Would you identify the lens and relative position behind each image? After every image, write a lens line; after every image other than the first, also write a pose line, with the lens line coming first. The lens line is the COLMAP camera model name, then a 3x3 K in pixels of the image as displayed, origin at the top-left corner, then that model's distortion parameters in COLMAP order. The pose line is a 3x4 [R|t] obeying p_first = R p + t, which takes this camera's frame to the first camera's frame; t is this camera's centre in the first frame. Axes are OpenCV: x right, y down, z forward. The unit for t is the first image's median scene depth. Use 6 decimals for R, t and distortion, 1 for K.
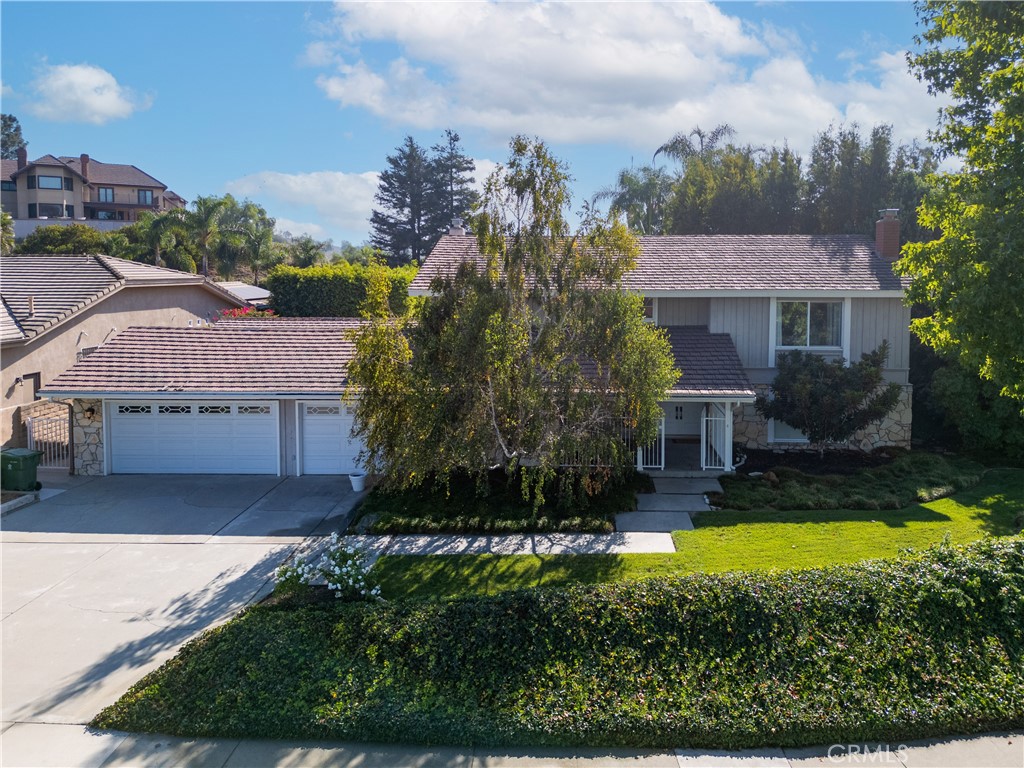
lens RADIAL K [[743.2, 0, 561.9], [0, 743.2, 320.0], [0, 0, 1]] dist [0.040635, -0.023311]
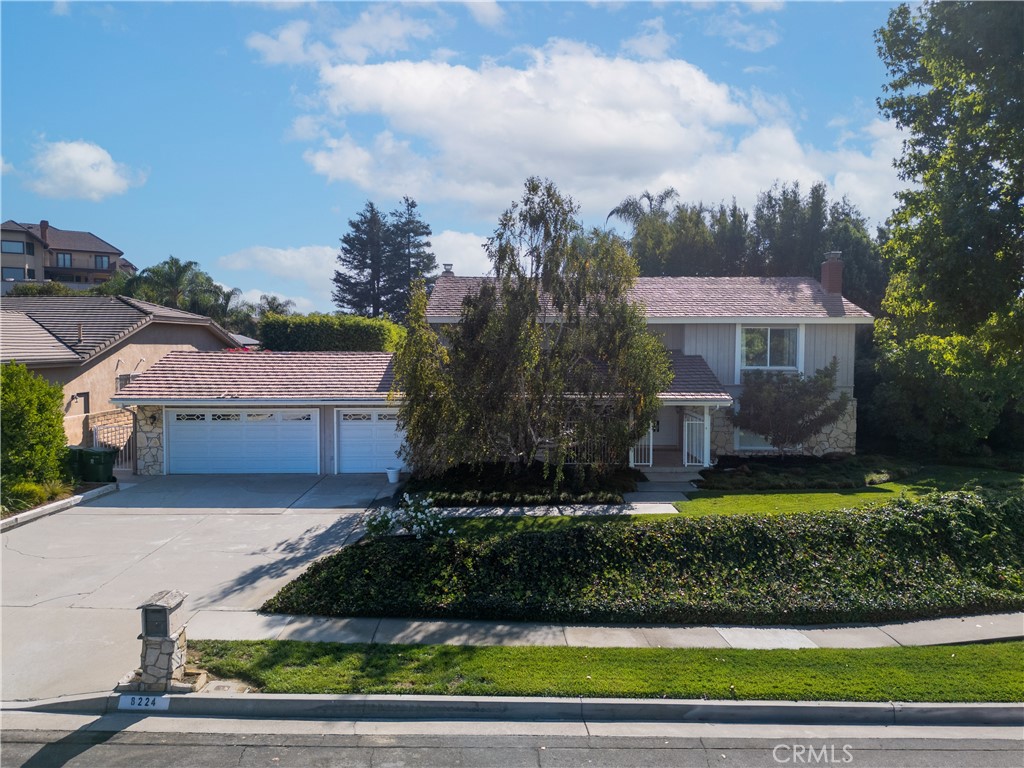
lens RADIAL K [[725.4, 0, 512.0], [0, 725.4, 384.0], [0, 0, 1]] dist [0.032209, -0.000488]
pose [[0.999311, -0.001668, 0.037078, -0.153684], [0.002189, 0.999899, -0.014012, 0.108055], [-0.037051, 0.014084, 0.999214, -0.162692]]
